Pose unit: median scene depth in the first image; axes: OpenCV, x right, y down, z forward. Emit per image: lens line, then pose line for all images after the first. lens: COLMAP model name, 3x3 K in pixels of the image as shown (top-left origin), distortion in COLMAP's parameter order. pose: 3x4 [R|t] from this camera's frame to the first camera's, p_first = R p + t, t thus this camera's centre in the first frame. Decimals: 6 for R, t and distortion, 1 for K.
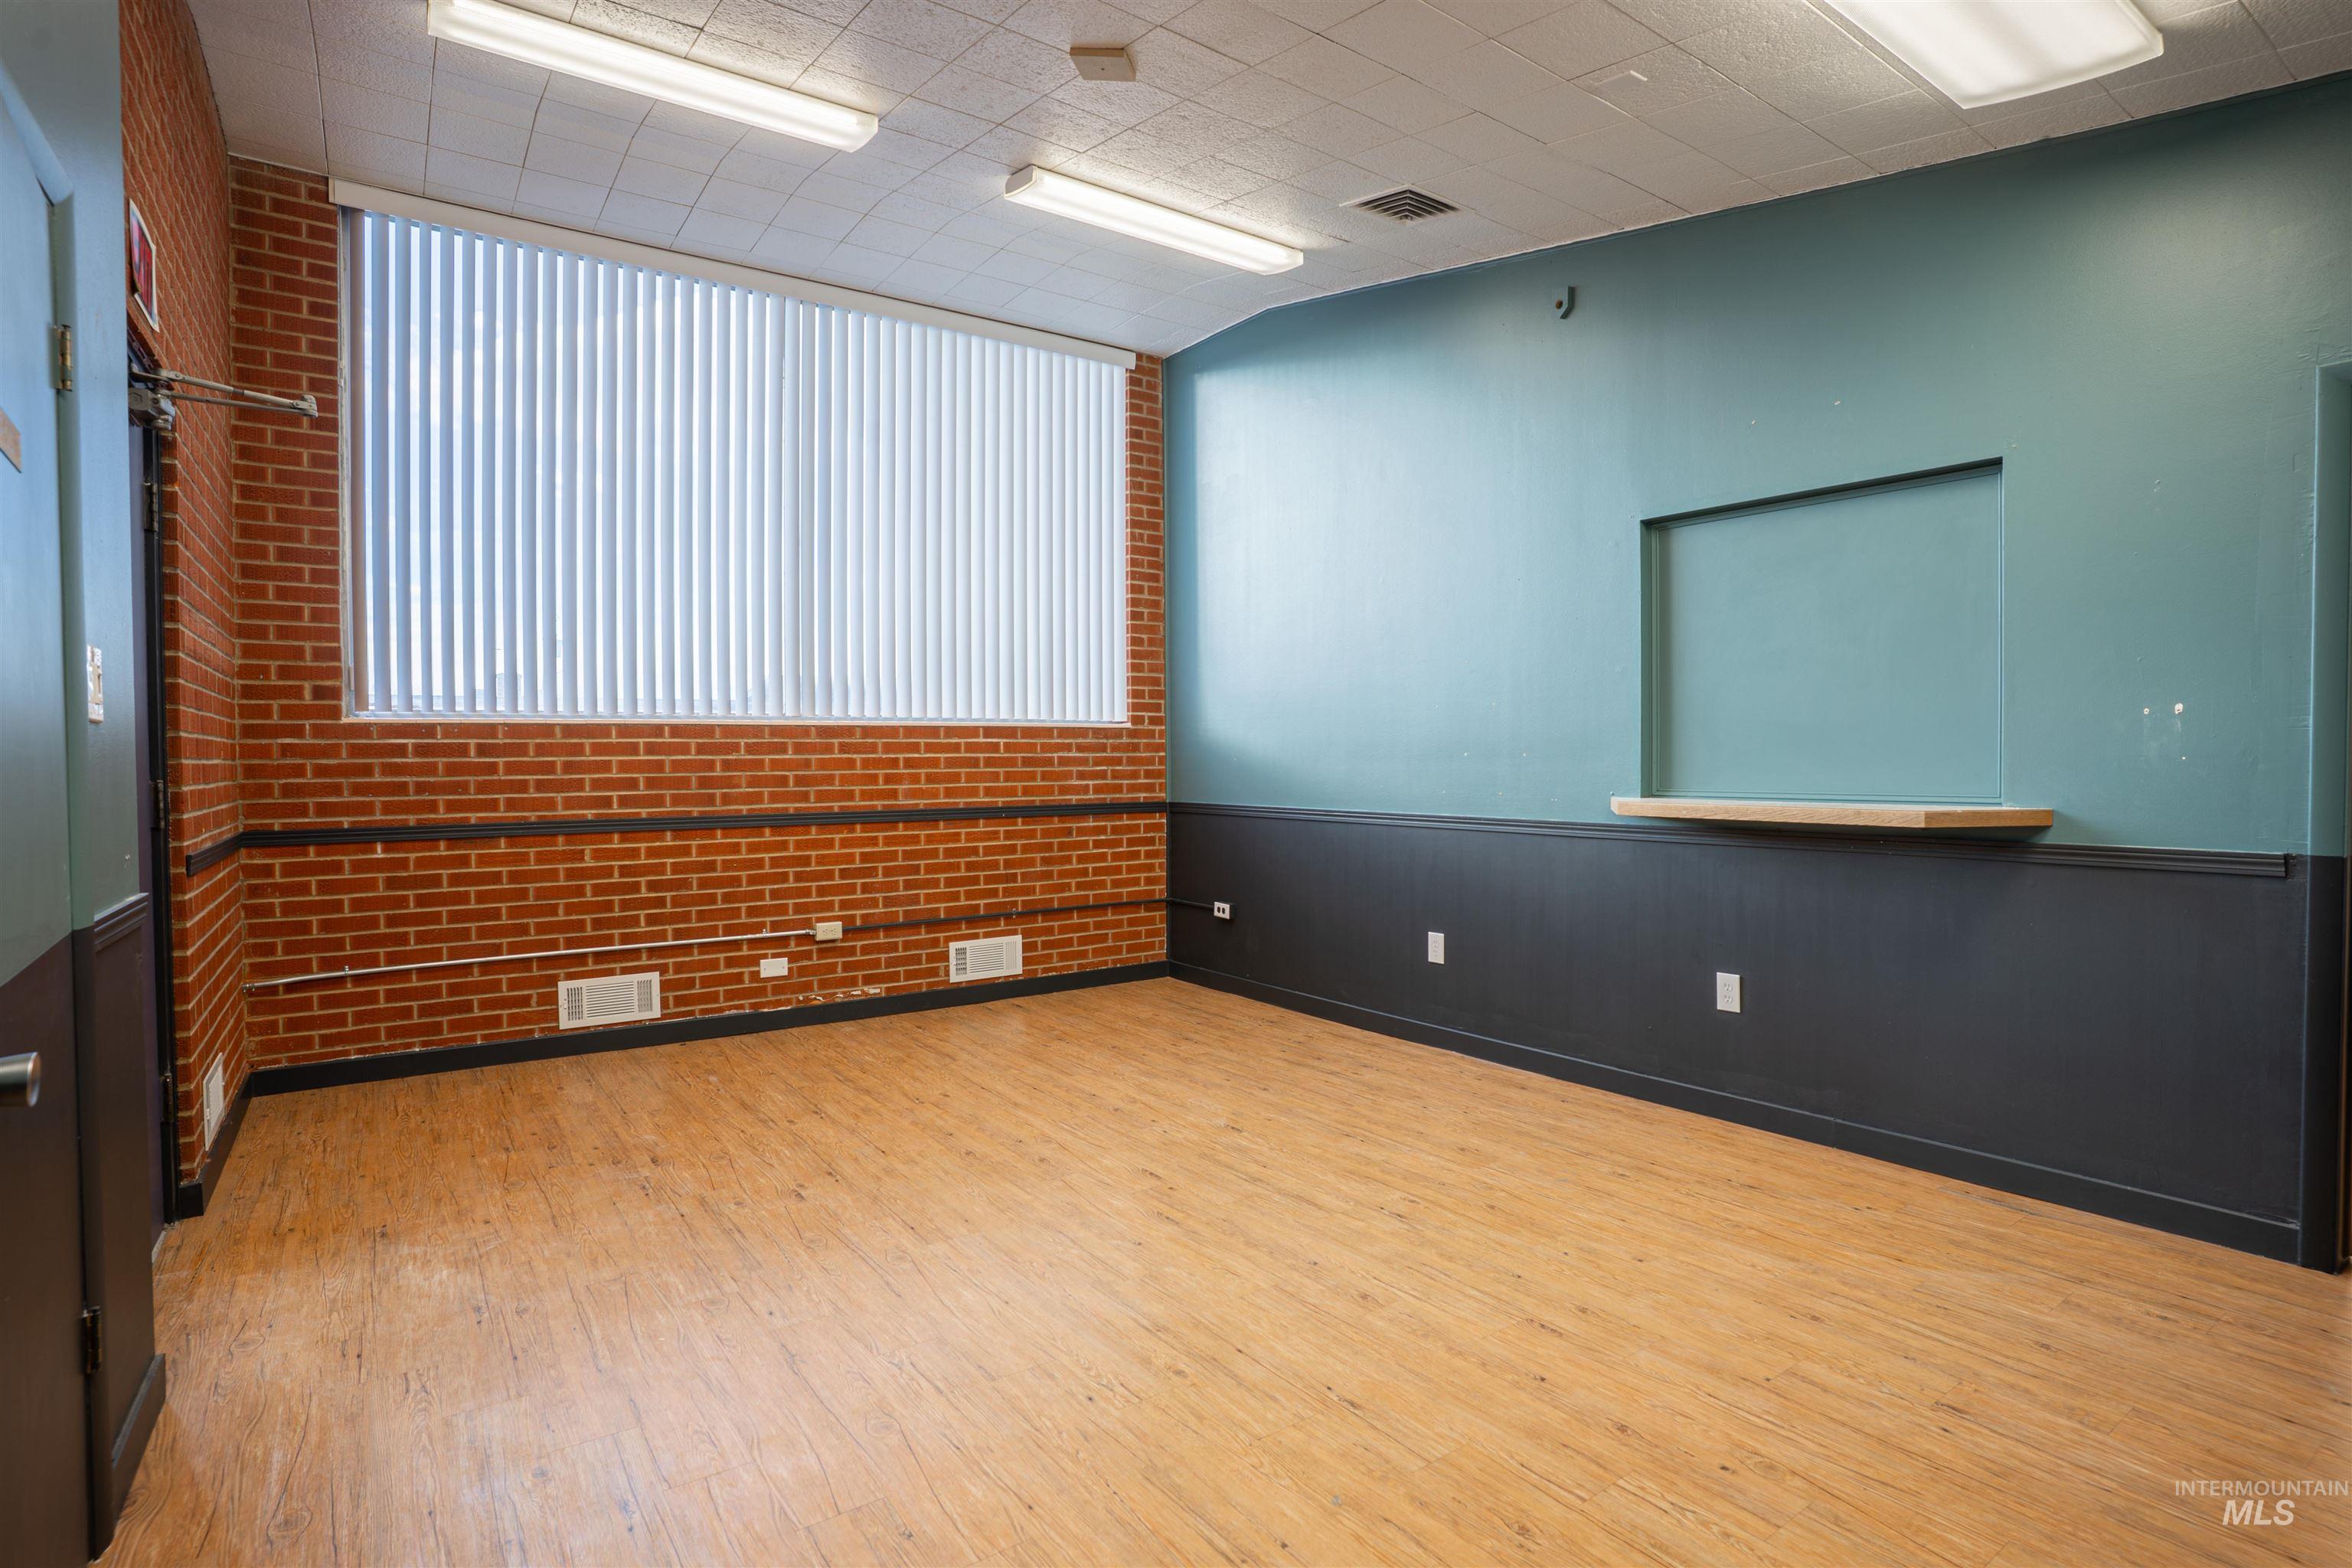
lens RADIAL K [[1180.8, 0, 1189.4], [0, 1180.8, 785.8], [0, 0, 1]] dist [-0.034149, 0.004738]
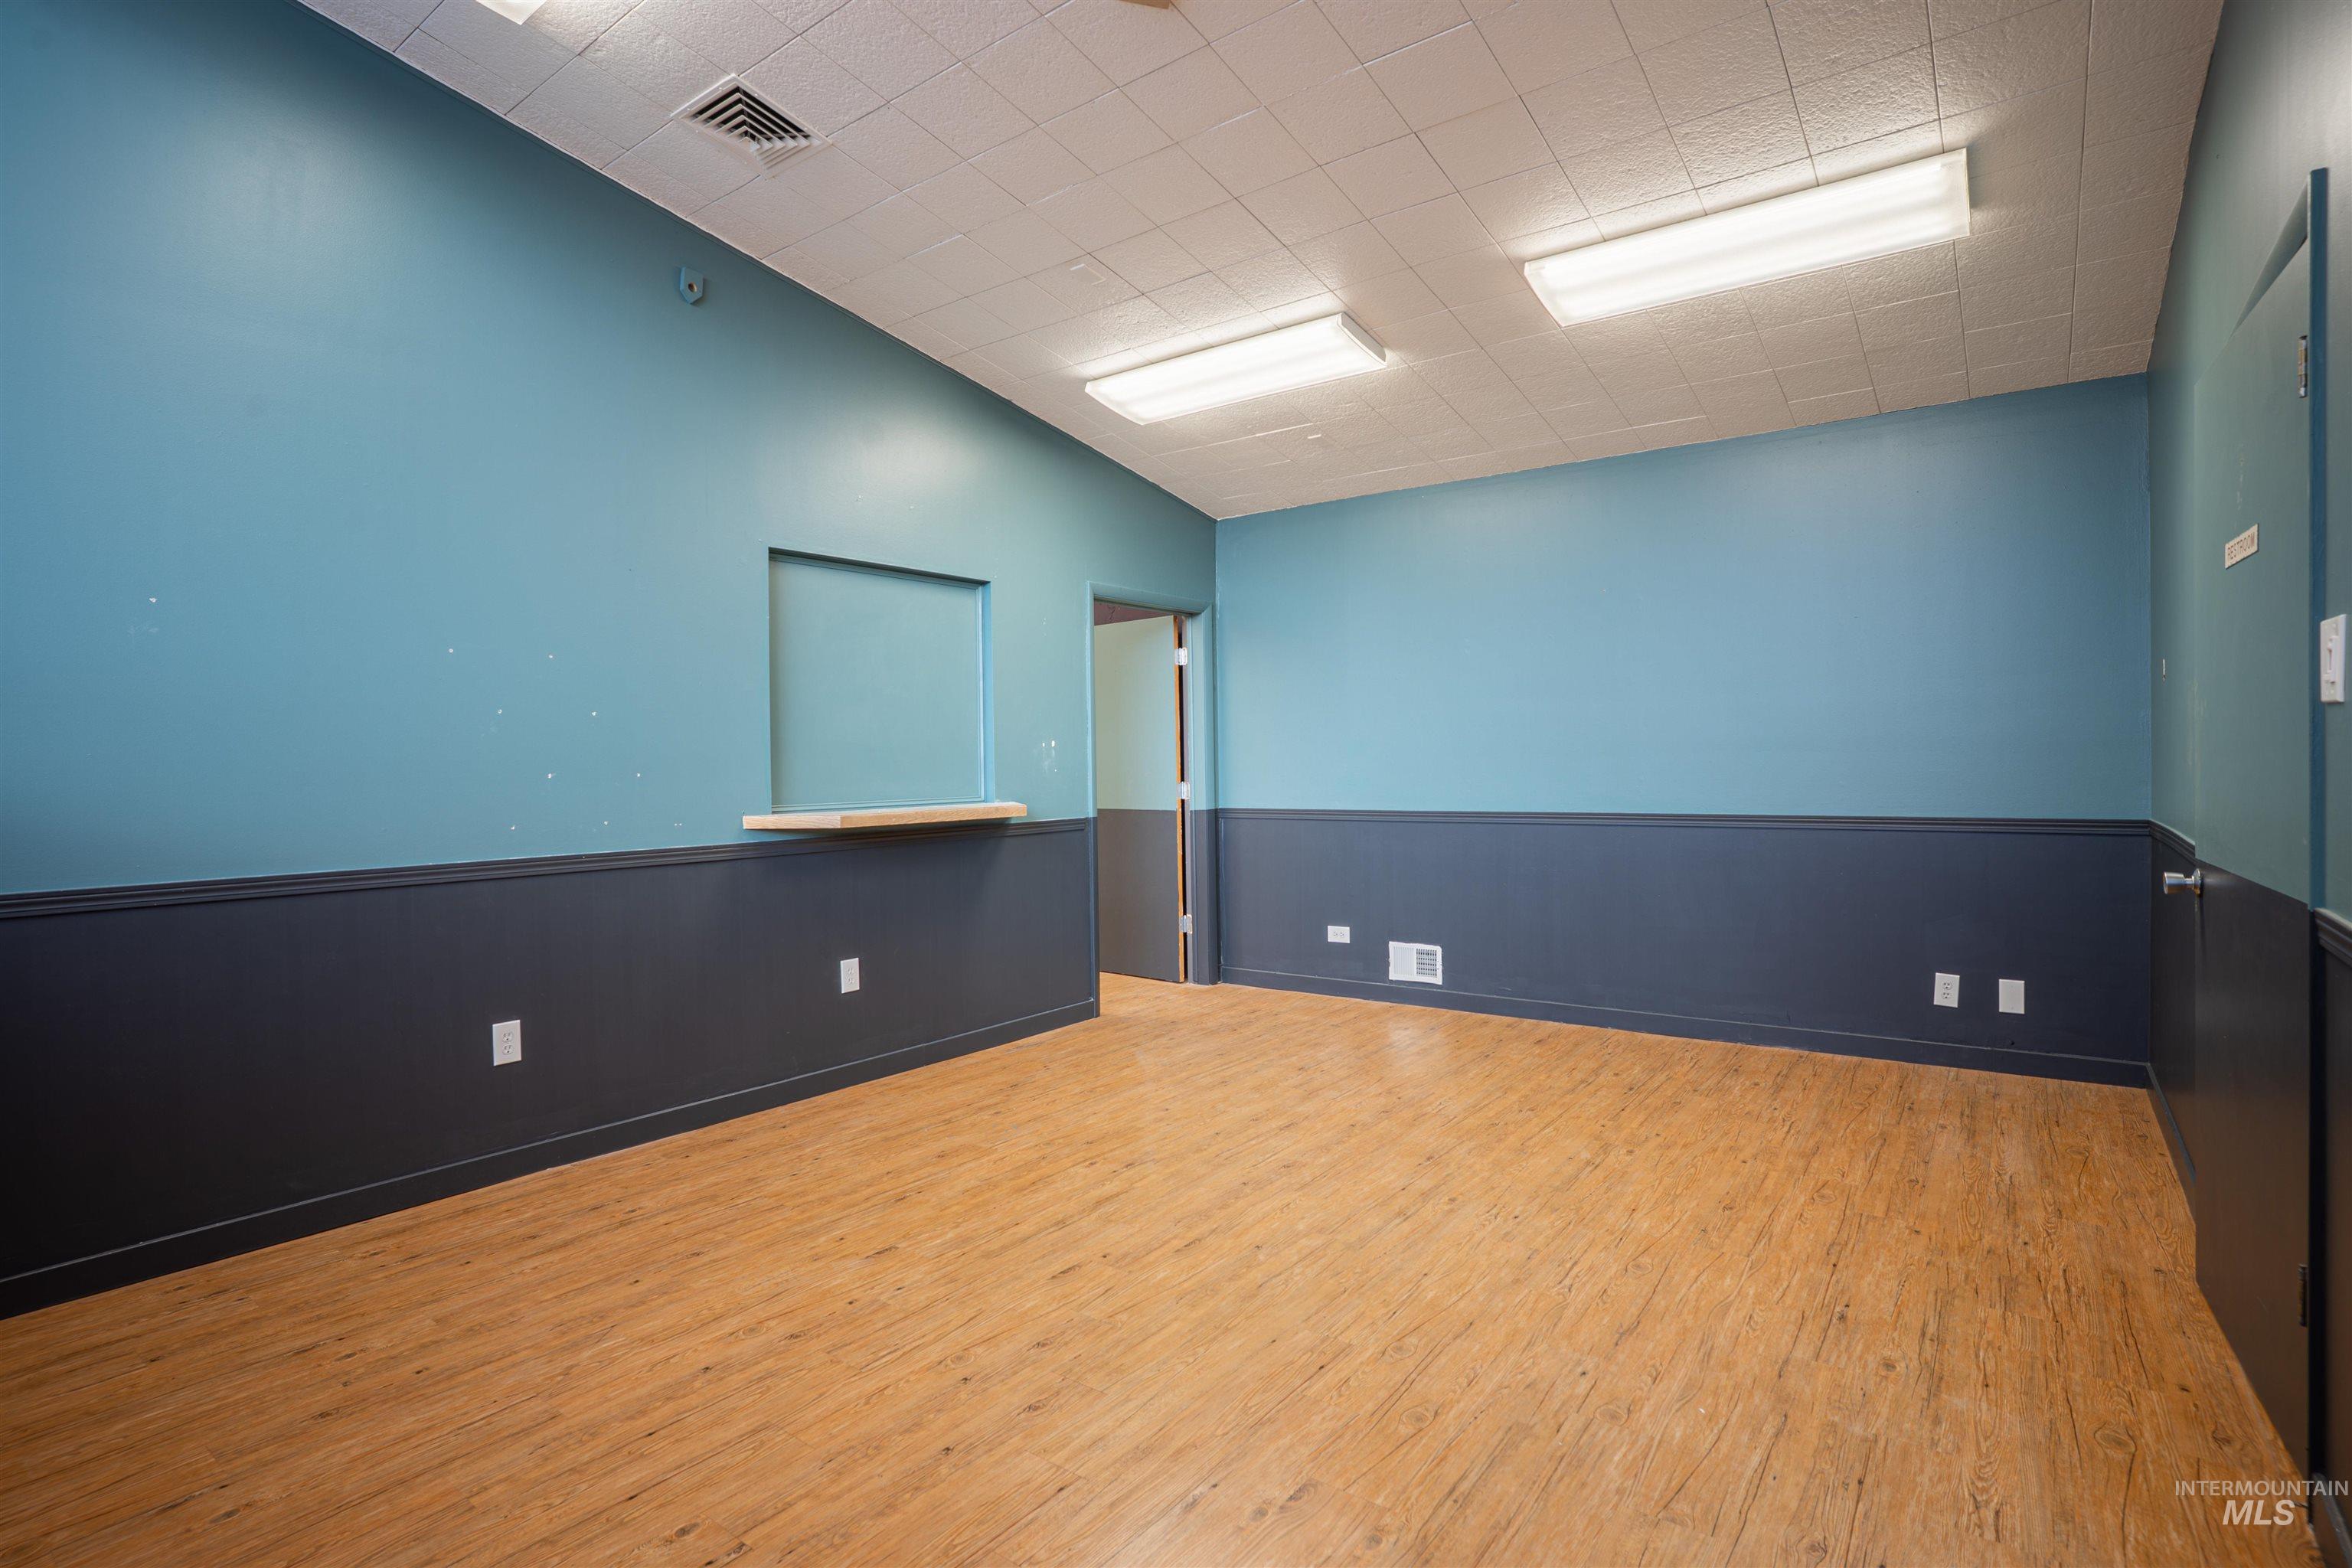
lens RADIAL K [[1180.8, 0, 1178.8], [0, 1180.8, 780.4], [0, 0, 1]] dist [-0.034149, 0.004738]
pose [[-0.325661, 0.007382, 0.945458, -0.807333], [0.036026, 0.999340, 0.004606, -0.010461], [-0.944800, 0.035561, -0.325712, 1.148190]]
